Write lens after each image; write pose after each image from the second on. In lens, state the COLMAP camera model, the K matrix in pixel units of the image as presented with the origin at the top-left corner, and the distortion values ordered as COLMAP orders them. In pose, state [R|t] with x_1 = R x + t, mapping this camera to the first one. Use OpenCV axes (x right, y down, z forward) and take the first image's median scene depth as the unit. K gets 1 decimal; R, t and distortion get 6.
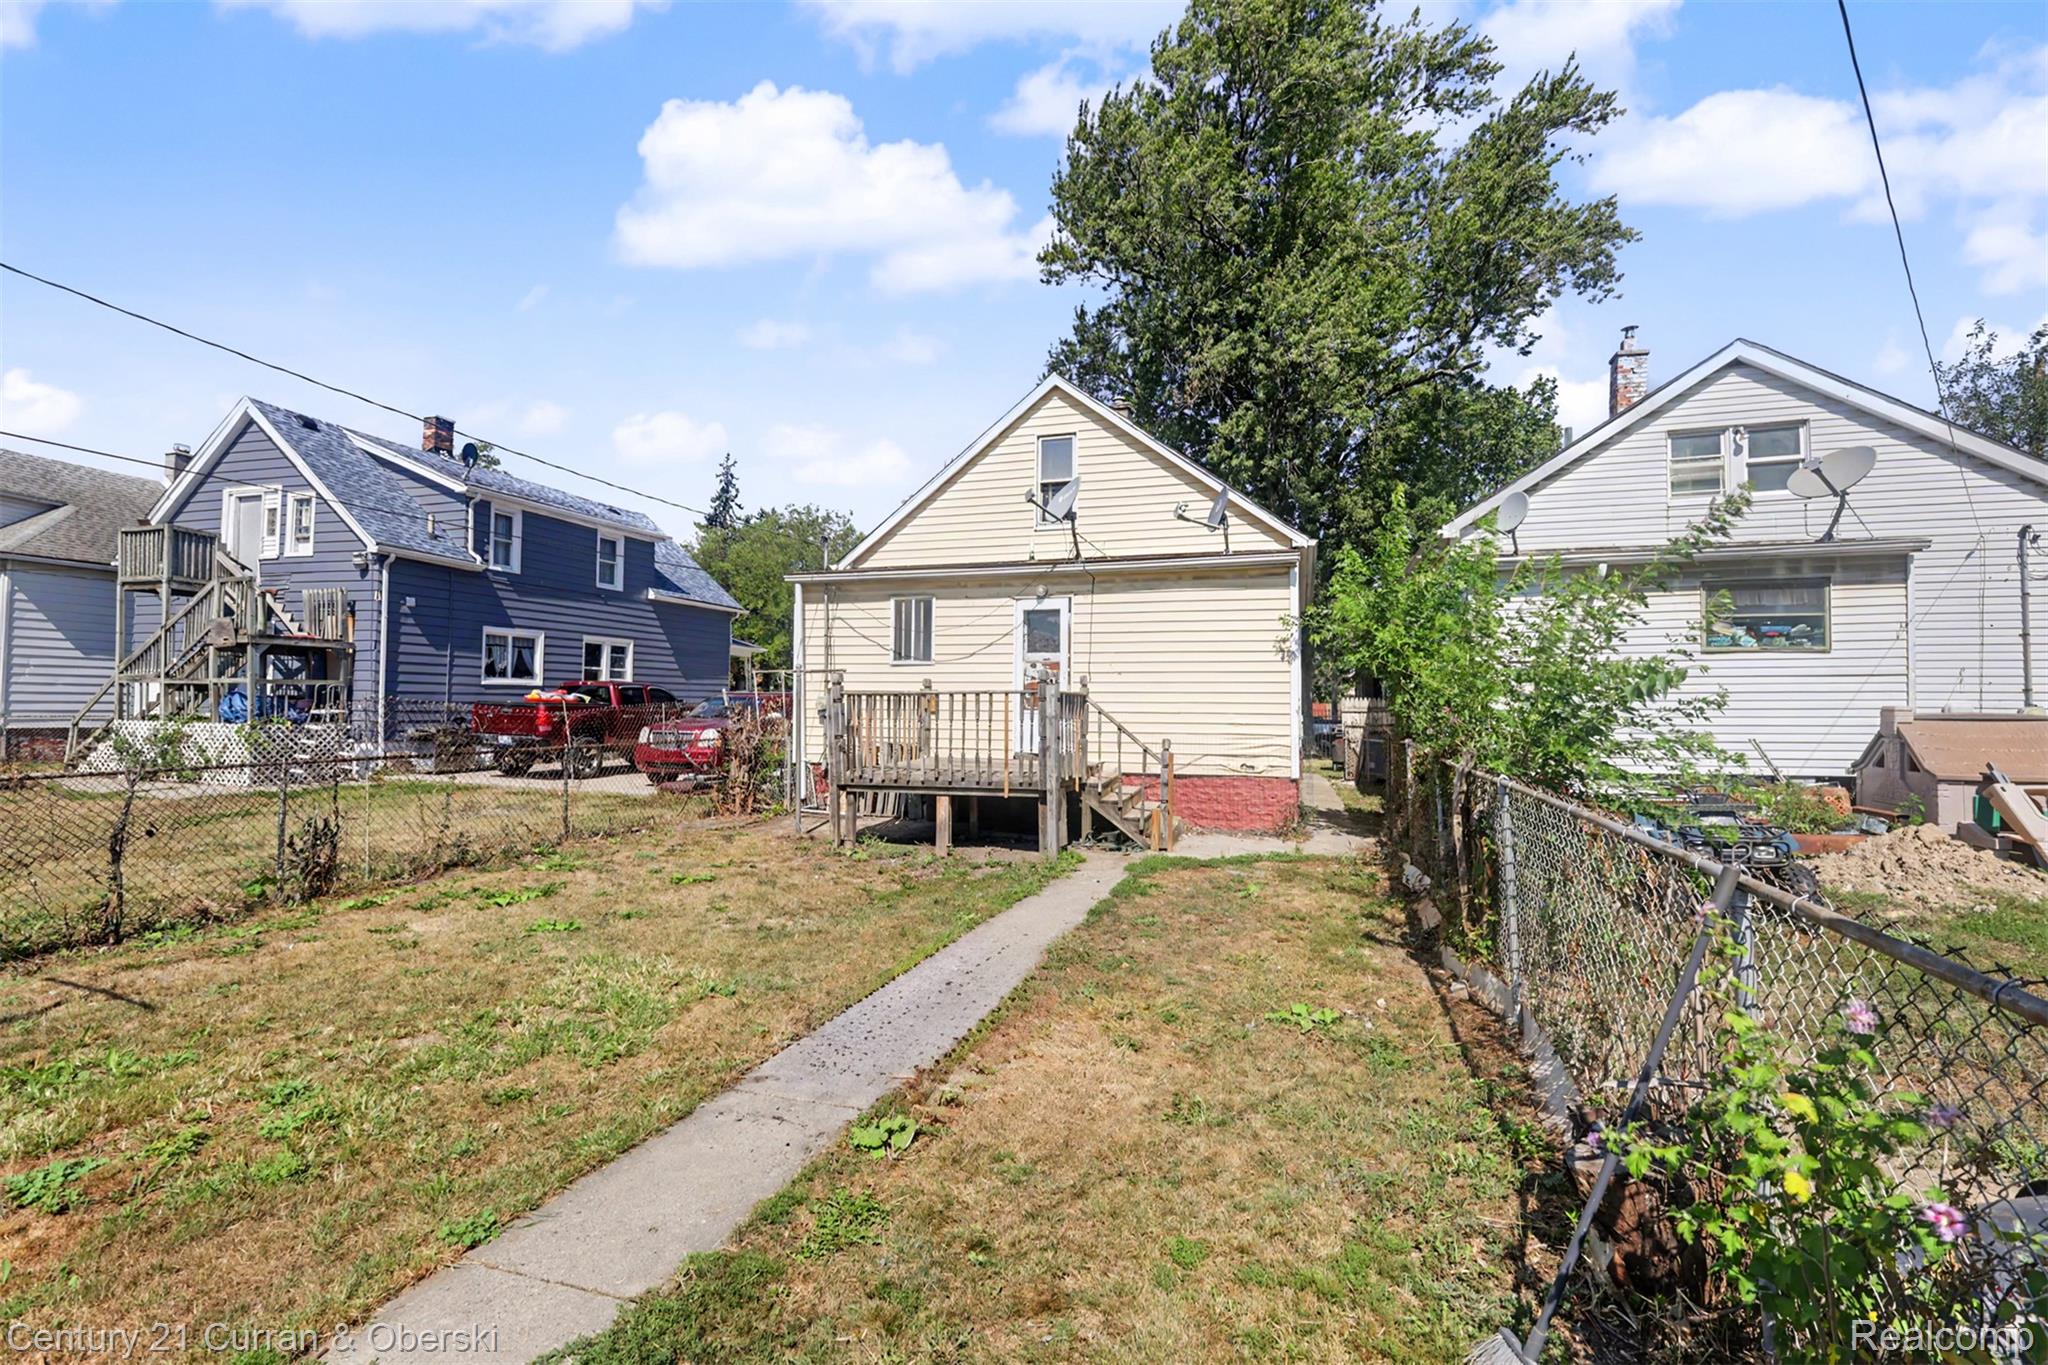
lens RADIAL K [[897.3, 0, 1026.1], [0, 897.3, 665.4], [0, 0, 1]] dist [0.001321, 0.000384]
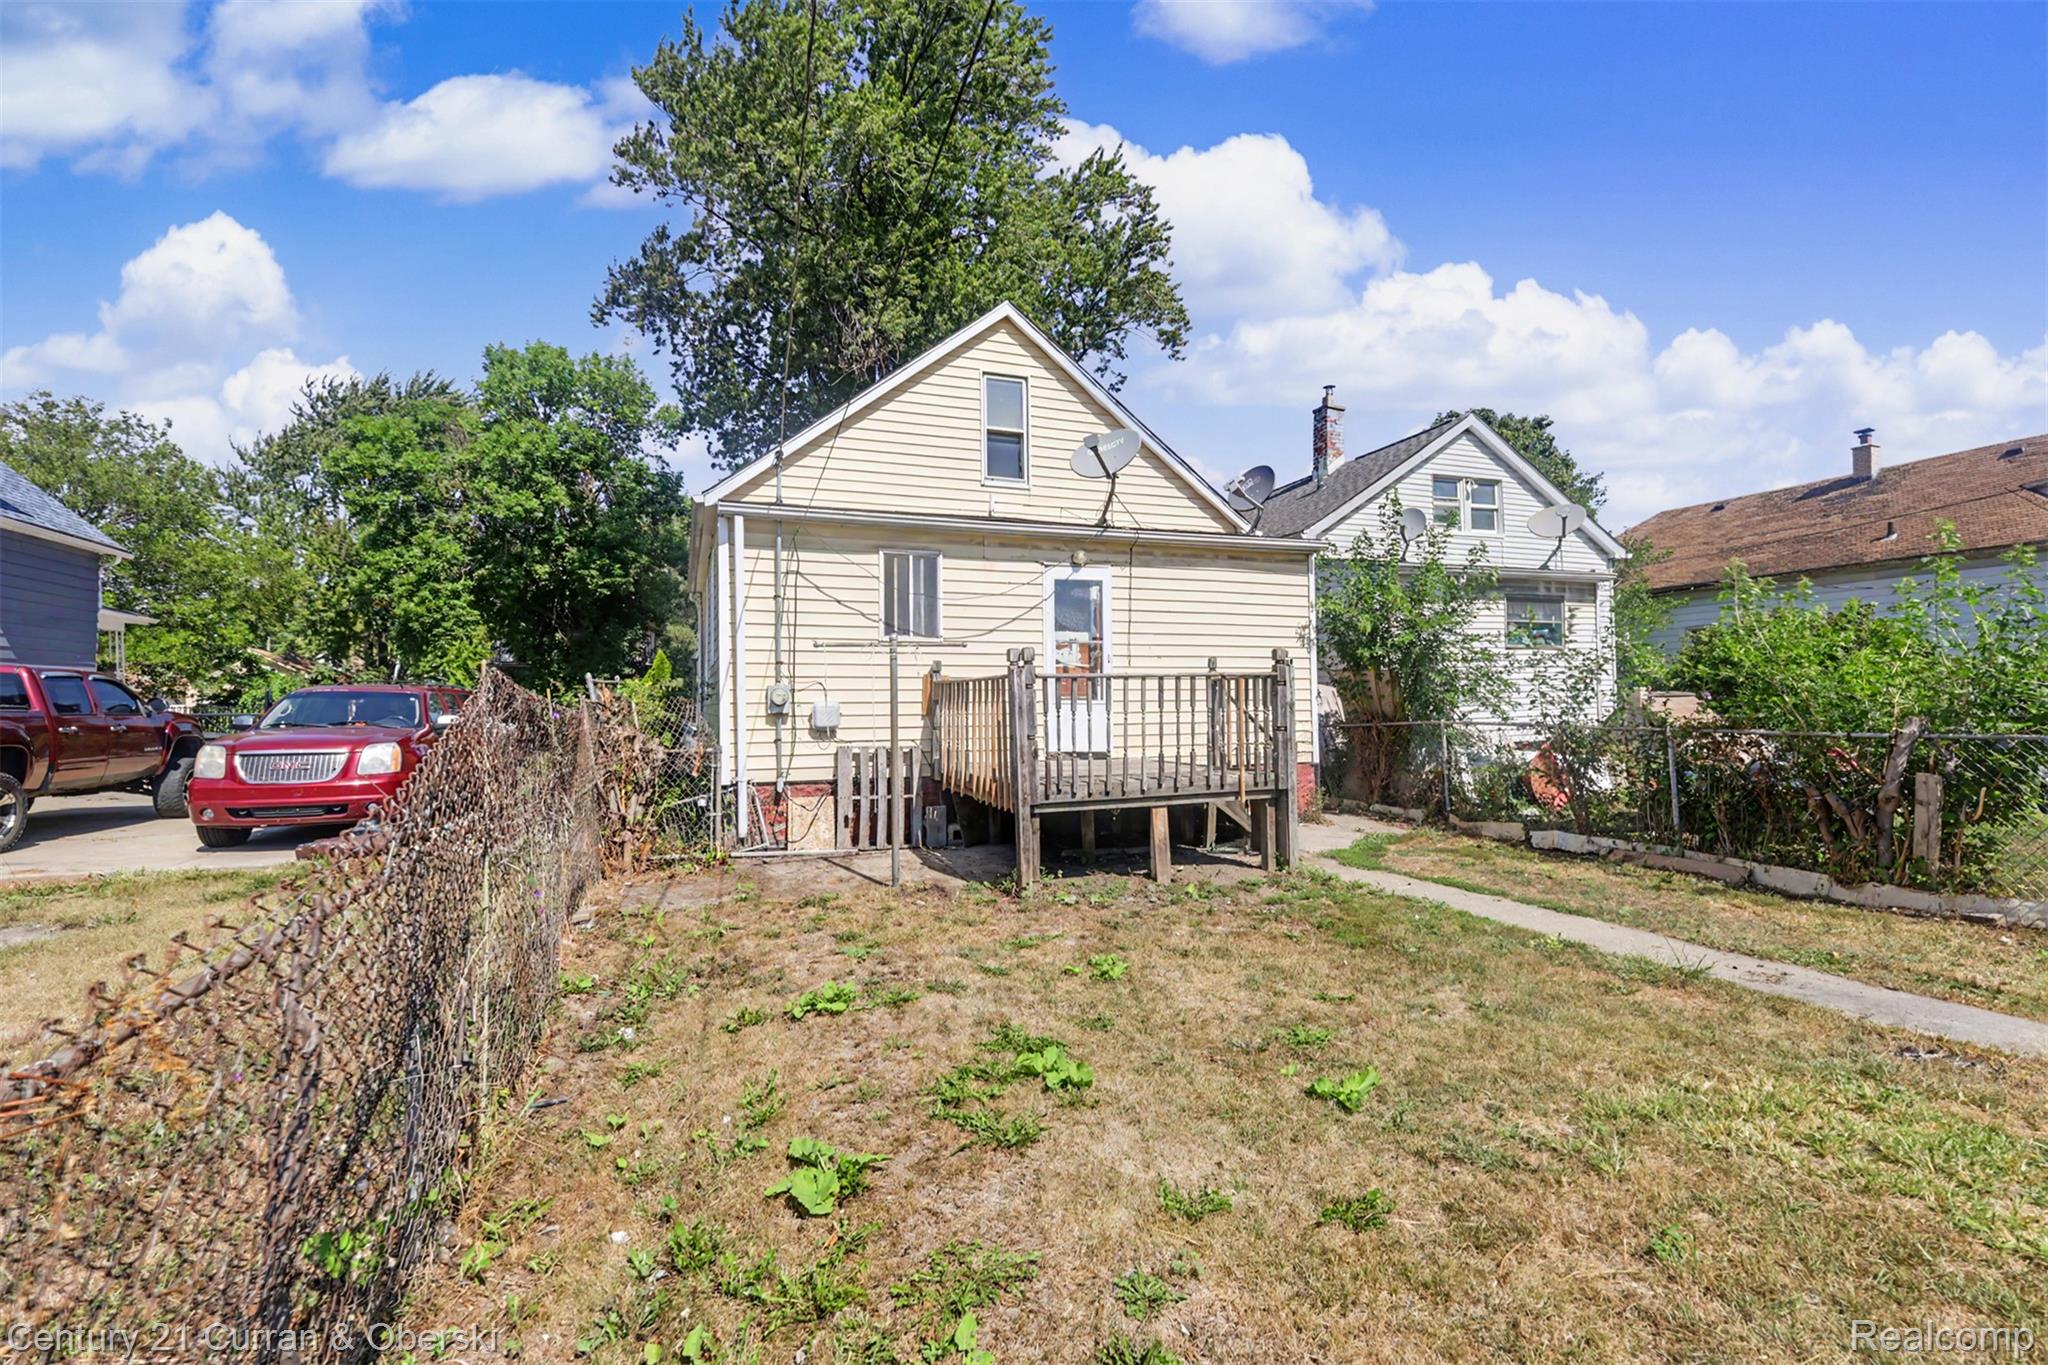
lens RADIAL K [[897.3, 0, 1026.1], [0, 897.3, 665.4], [0, 0, 1]] dist [0.001321, 0.000384]
pose [[0.787251, 0.011207, 0.616531, -0.497058], [-0.015273, 0.999882, 0.001326, 0.015977], [-0.616444, -0.010460, 0.787330, 0.338531]]
